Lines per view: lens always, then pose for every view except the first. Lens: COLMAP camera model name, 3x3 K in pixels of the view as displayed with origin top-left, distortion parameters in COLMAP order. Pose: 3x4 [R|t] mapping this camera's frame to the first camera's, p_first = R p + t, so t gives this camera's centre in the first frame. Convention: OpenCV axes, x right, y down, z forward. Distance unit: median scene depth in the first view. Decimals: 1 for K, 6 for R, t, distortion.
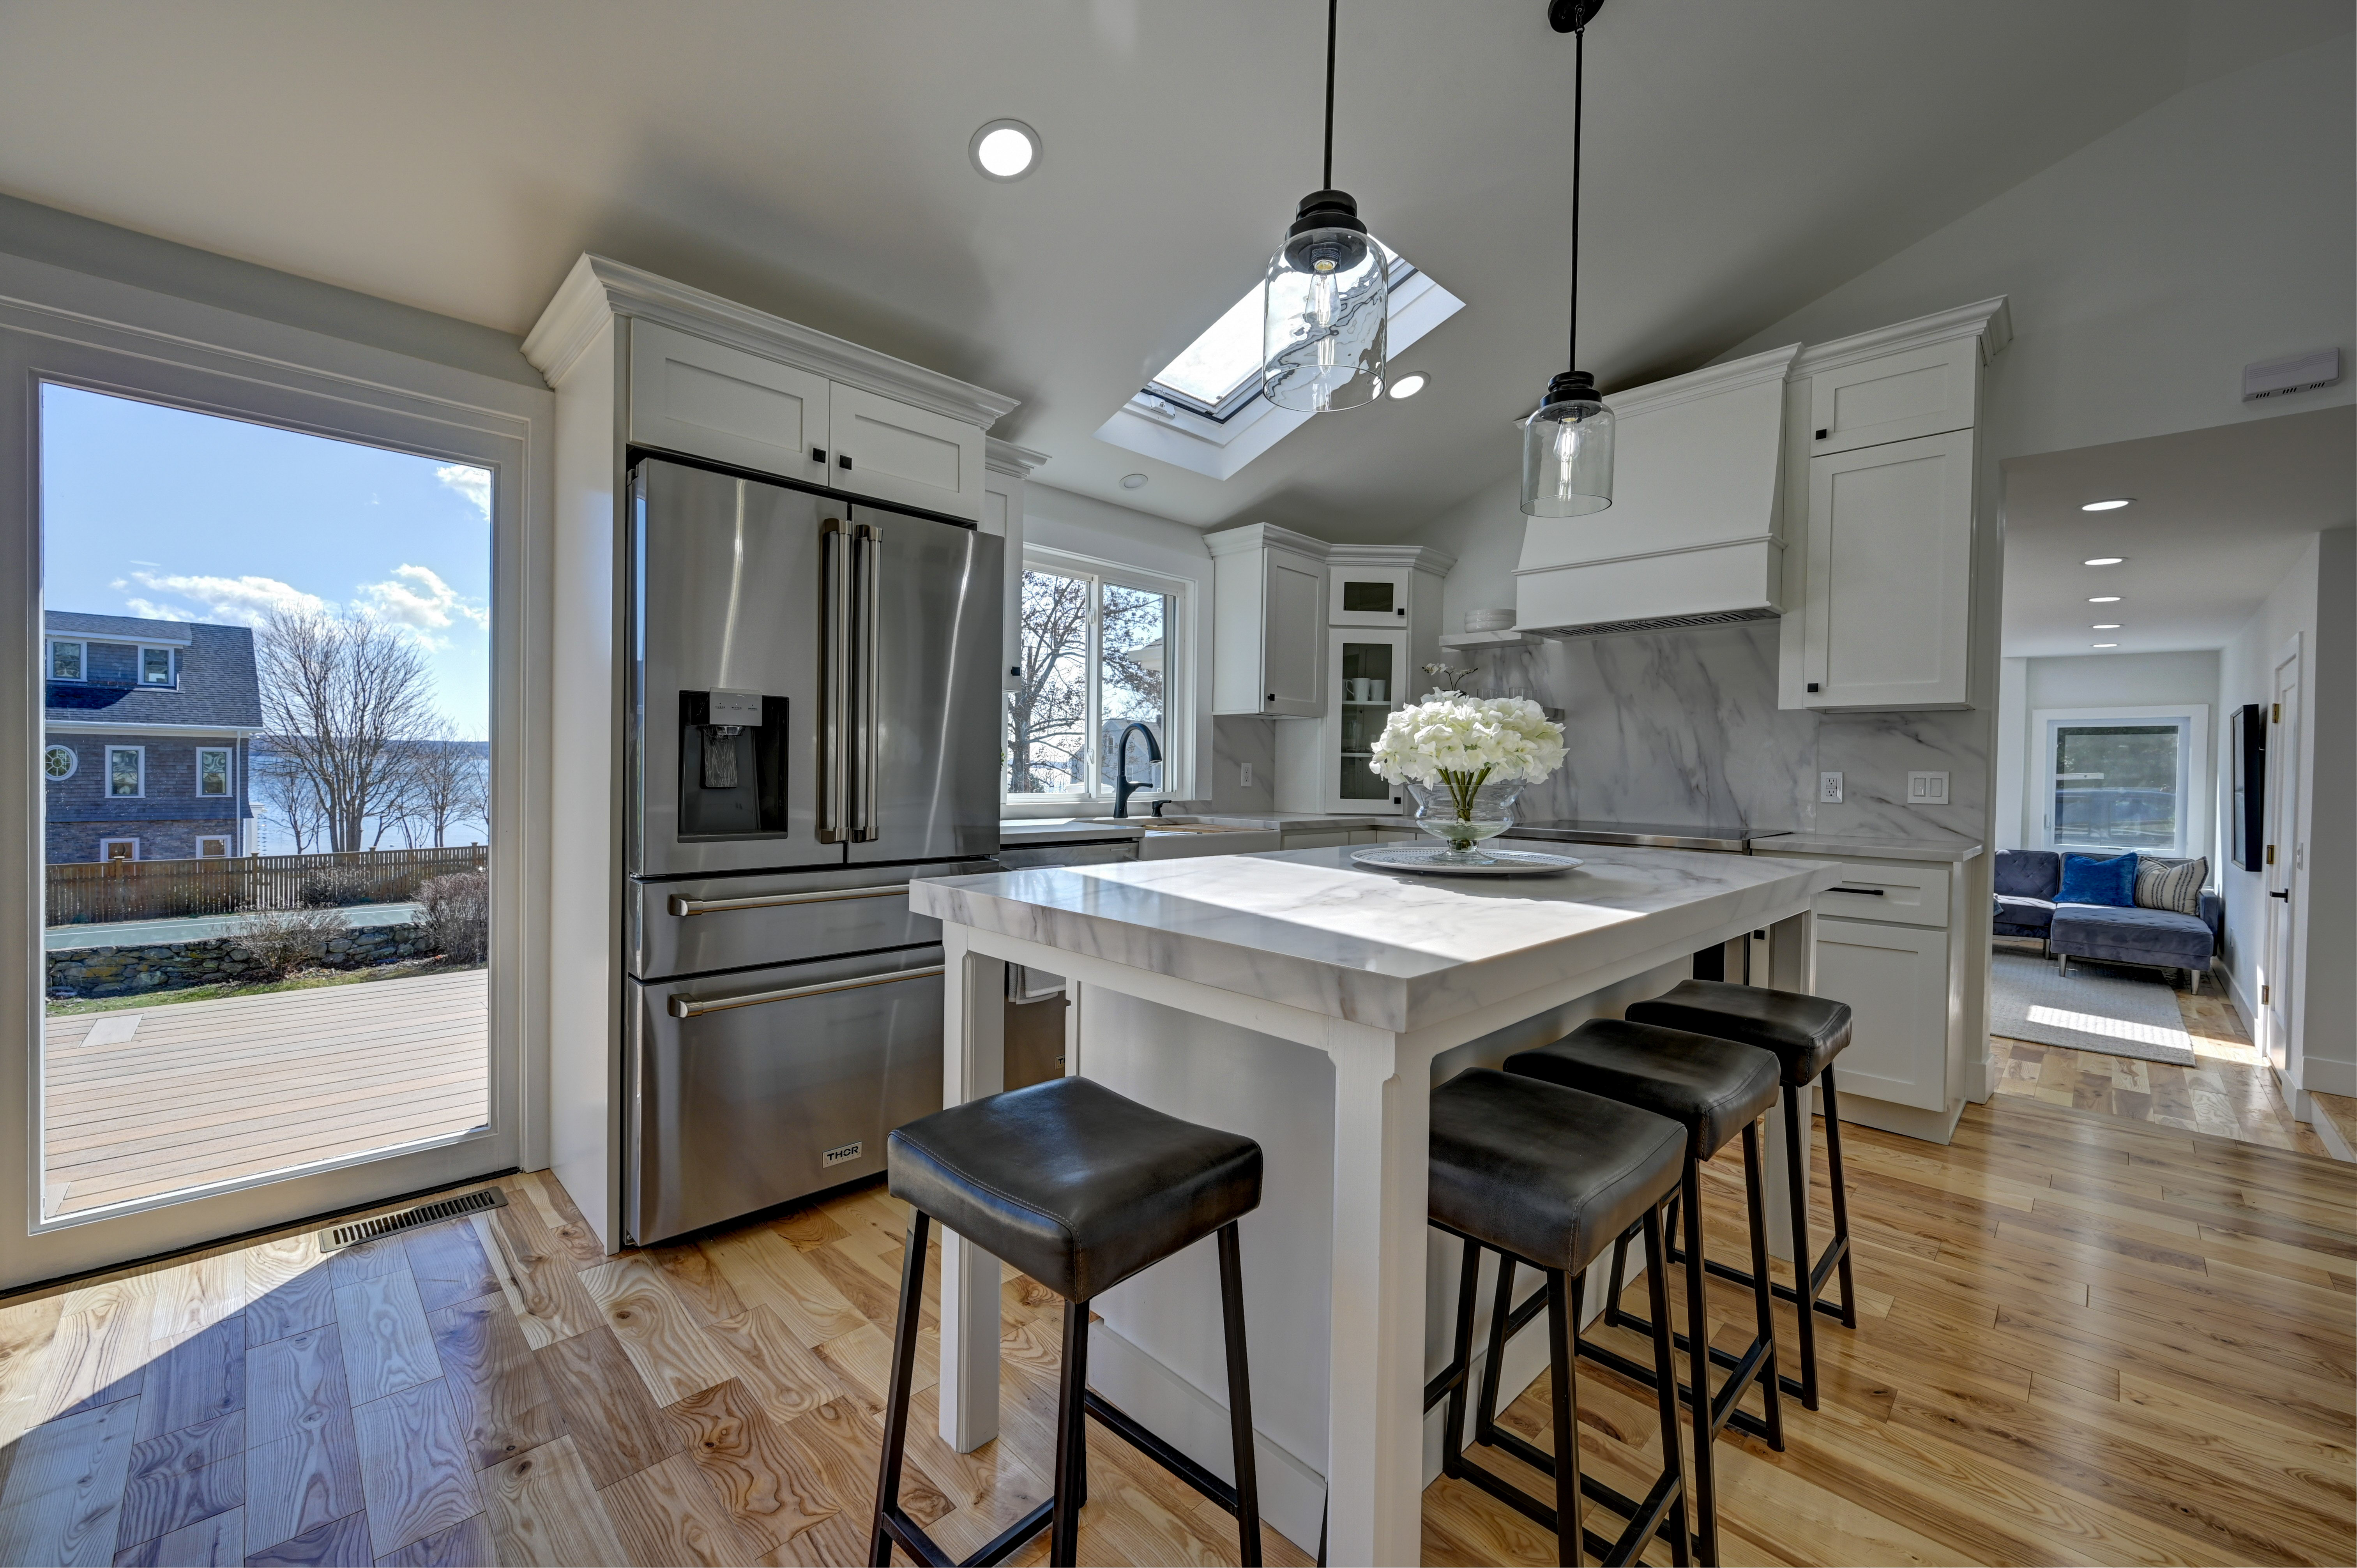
lens RADIAL K [[929.2, 0, 1187.8], [0, 929.2, 783.3], [0, 0, 1]] dist [-0.000588, 0.000414]
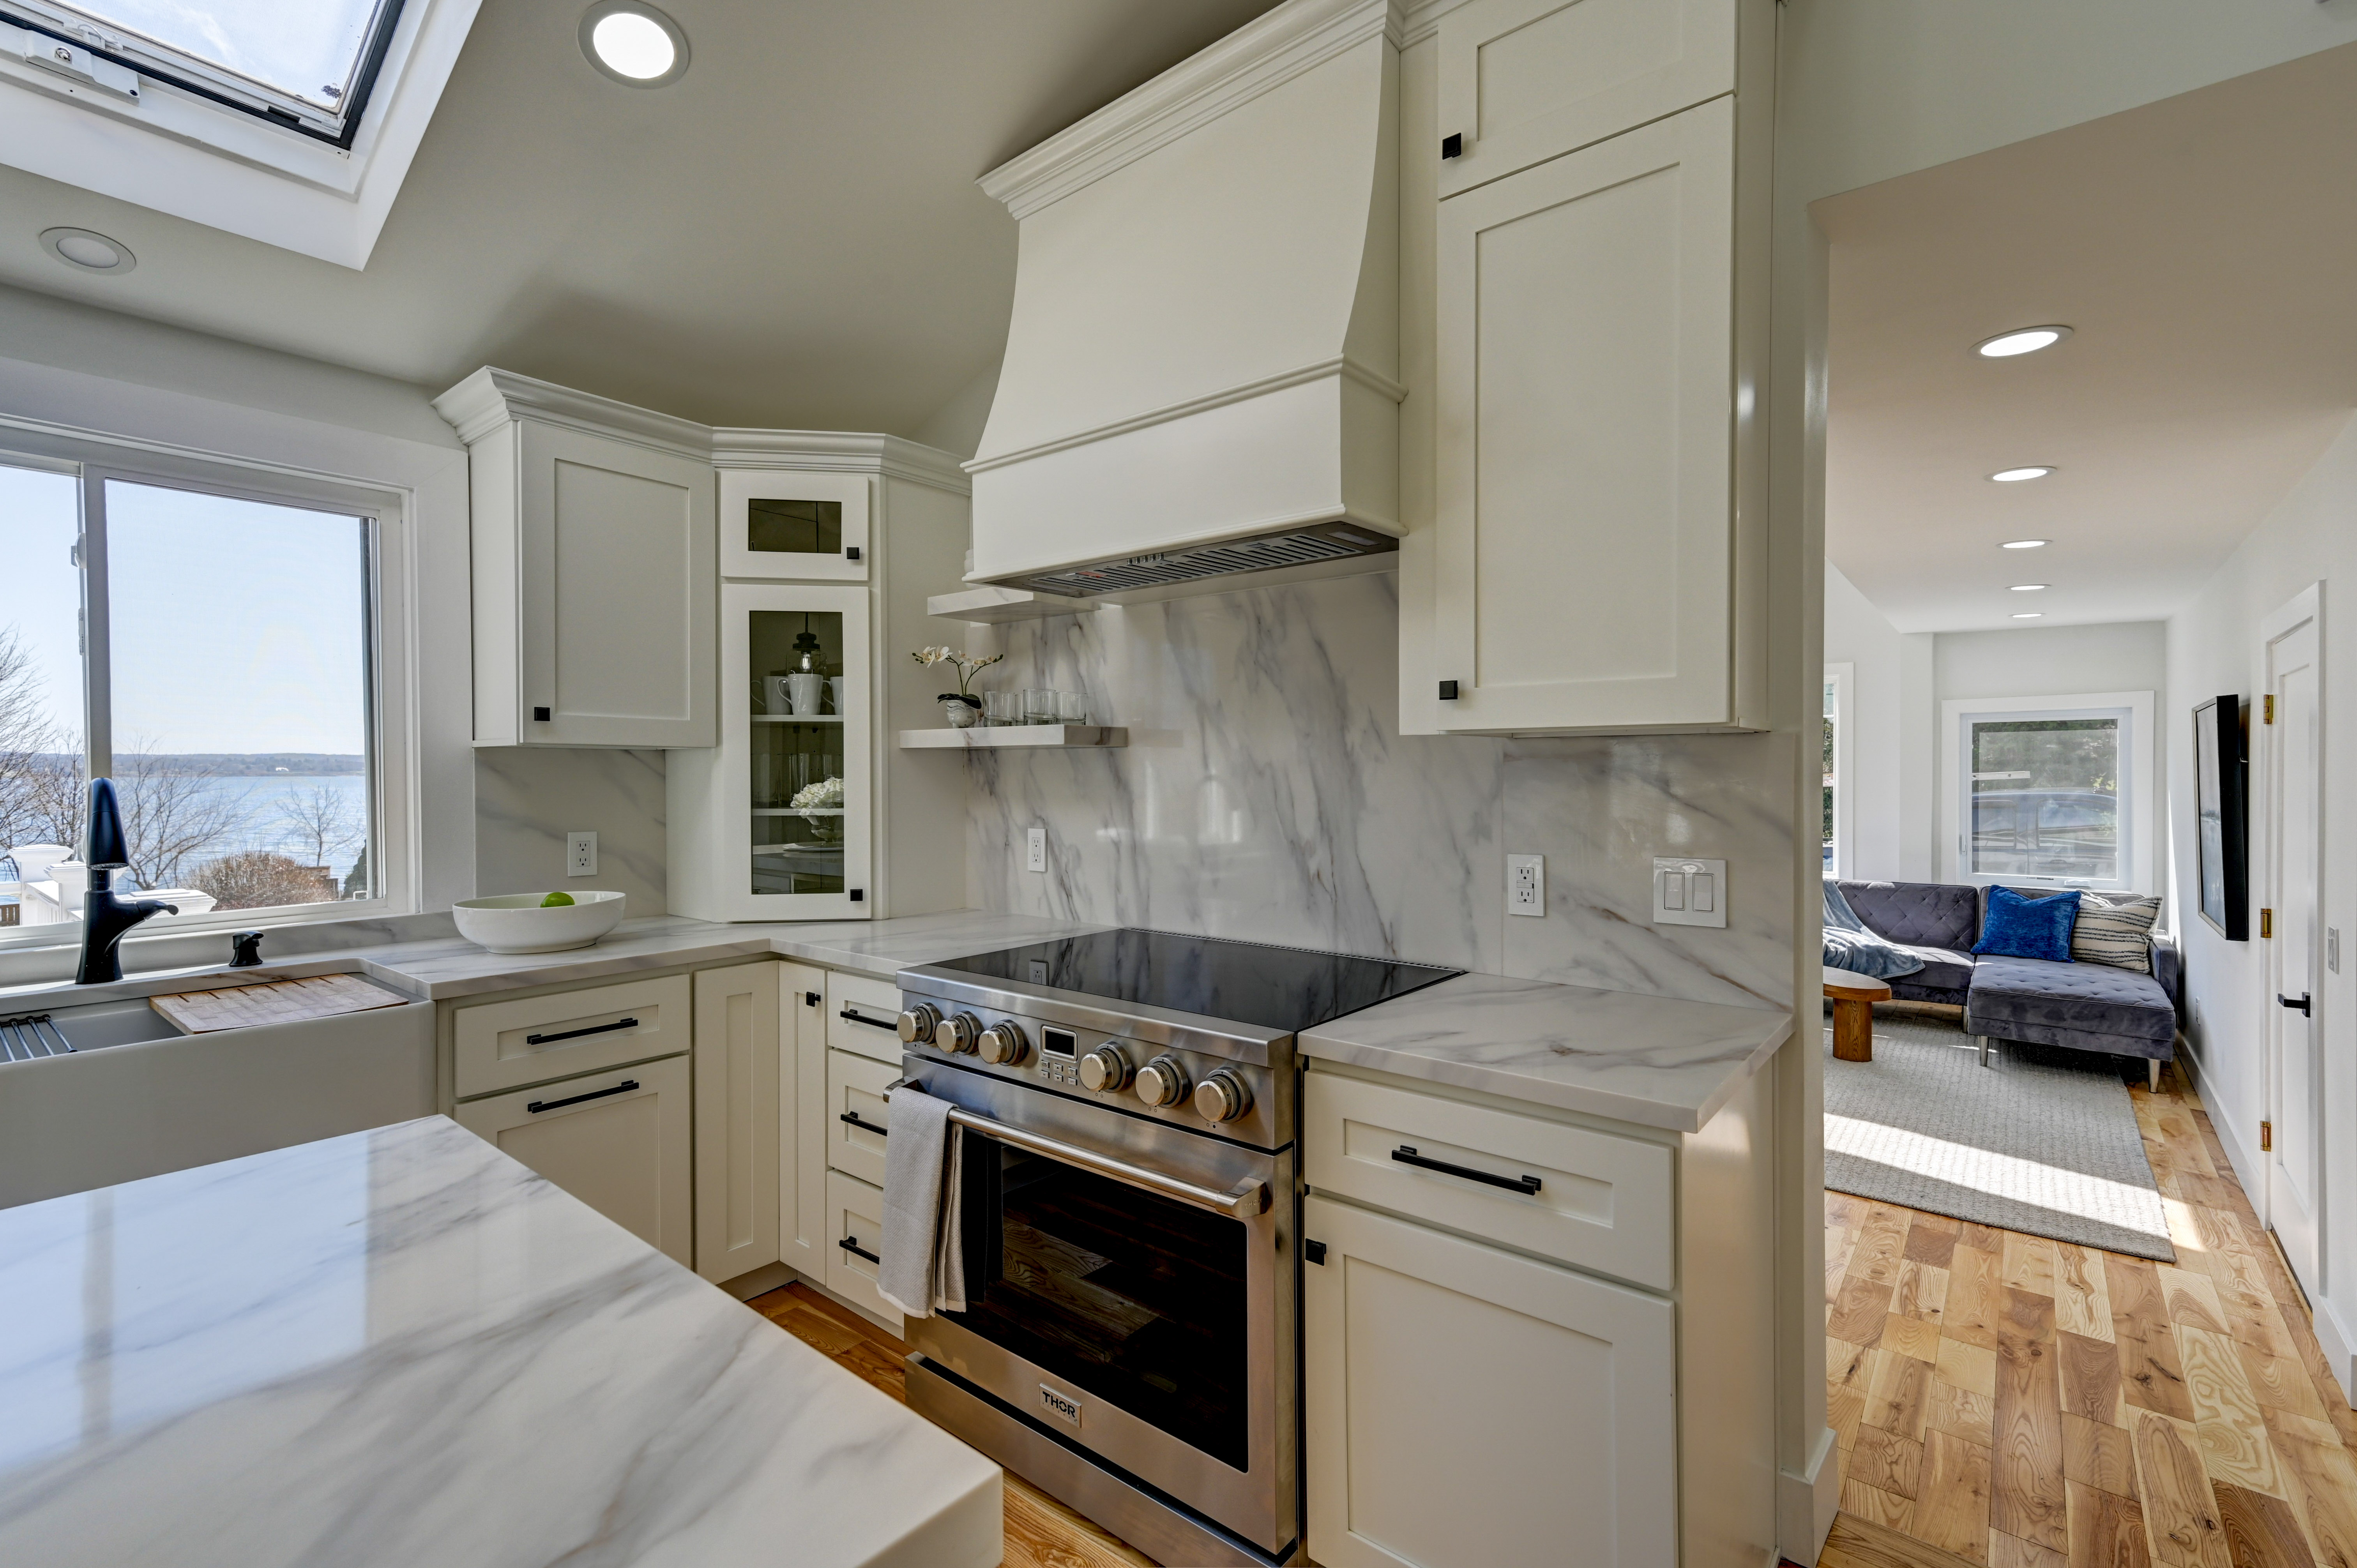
lens RADIAL K [[1045.0, 0, 1188.4], [0, 1045.0, 782.6], [0, 0, 1]] dist [0.016413, 0.001436]
pose [[0.994262, -0.021573, 0.104777, 0.389047], [0.021842, 0.999760, -0.001428, -0.046633], [-0.104721, 0.003708, 0.994495, 0.390711]]
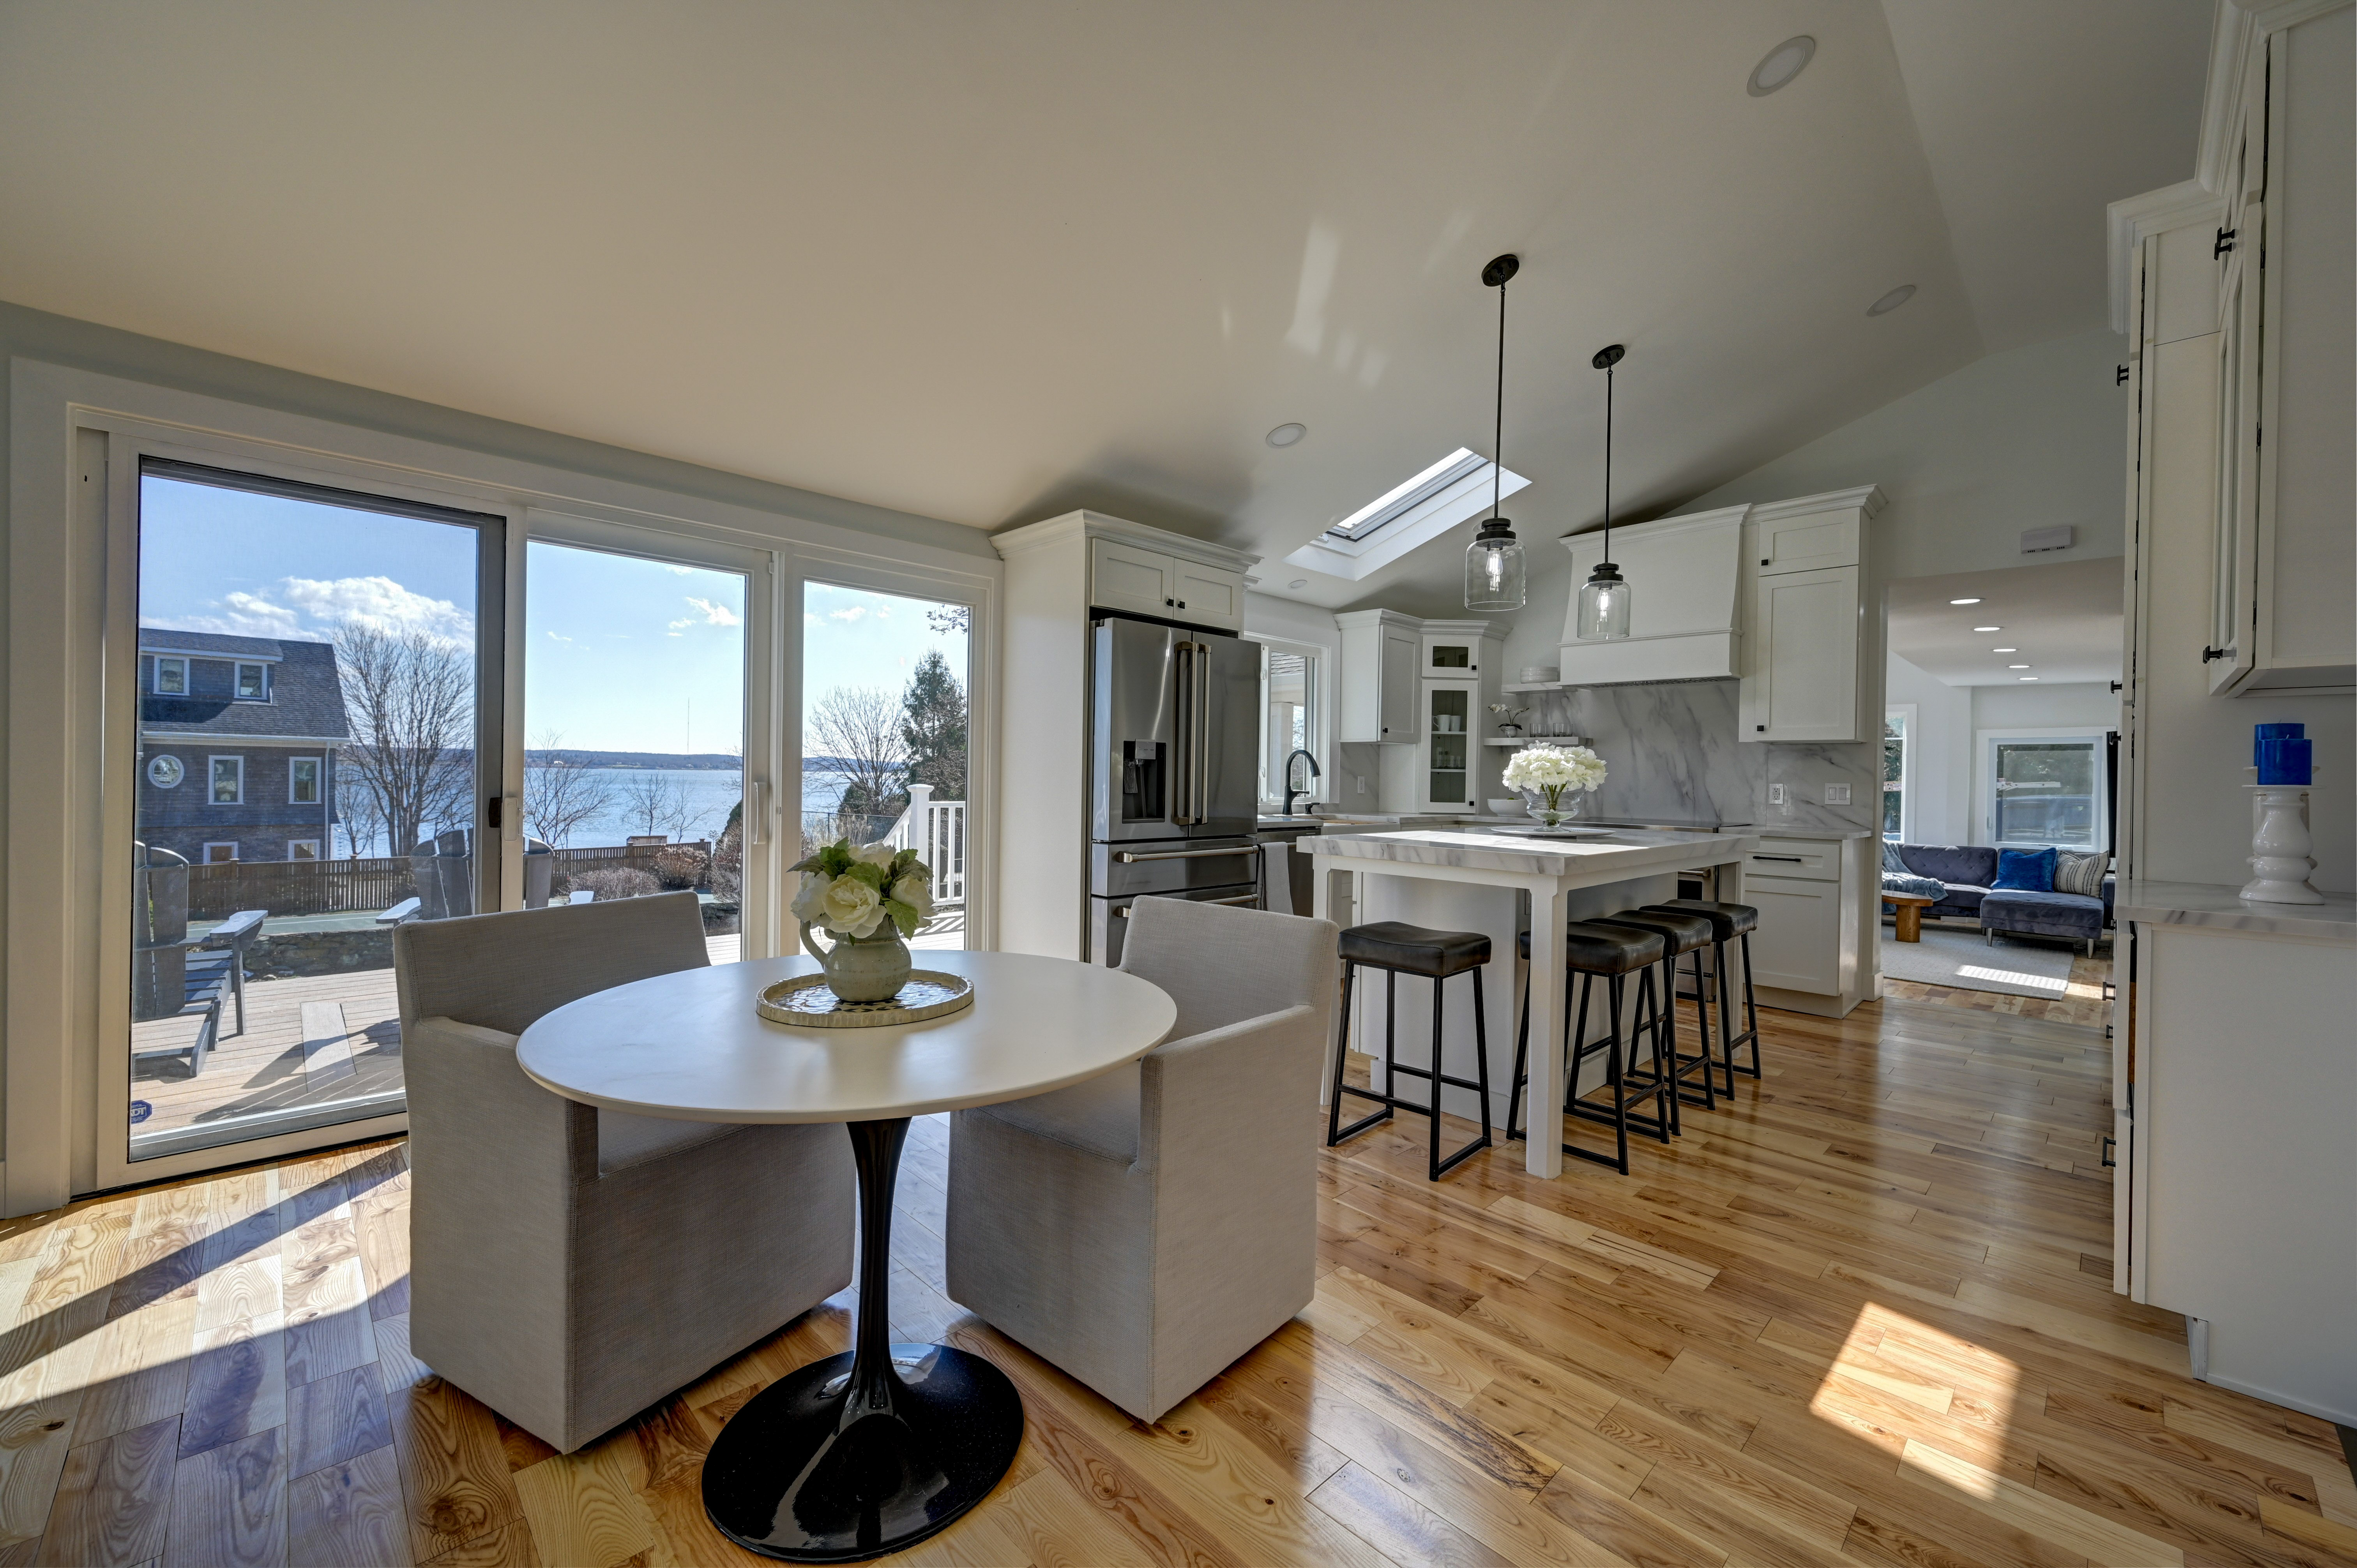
lens RADIAL K [[929.2, 0, 1186.3], [0, 929.2, 784.0], [0, 0, 1]] dist [-0.000588, 0.000414]
pose [[0.999946, 0.000015, -0.010361, -0.202254], [-0.000092, 0.999973, -0.007383, -0.000224], [0.010360, 0.007383, 0.999919, -0.426479]]
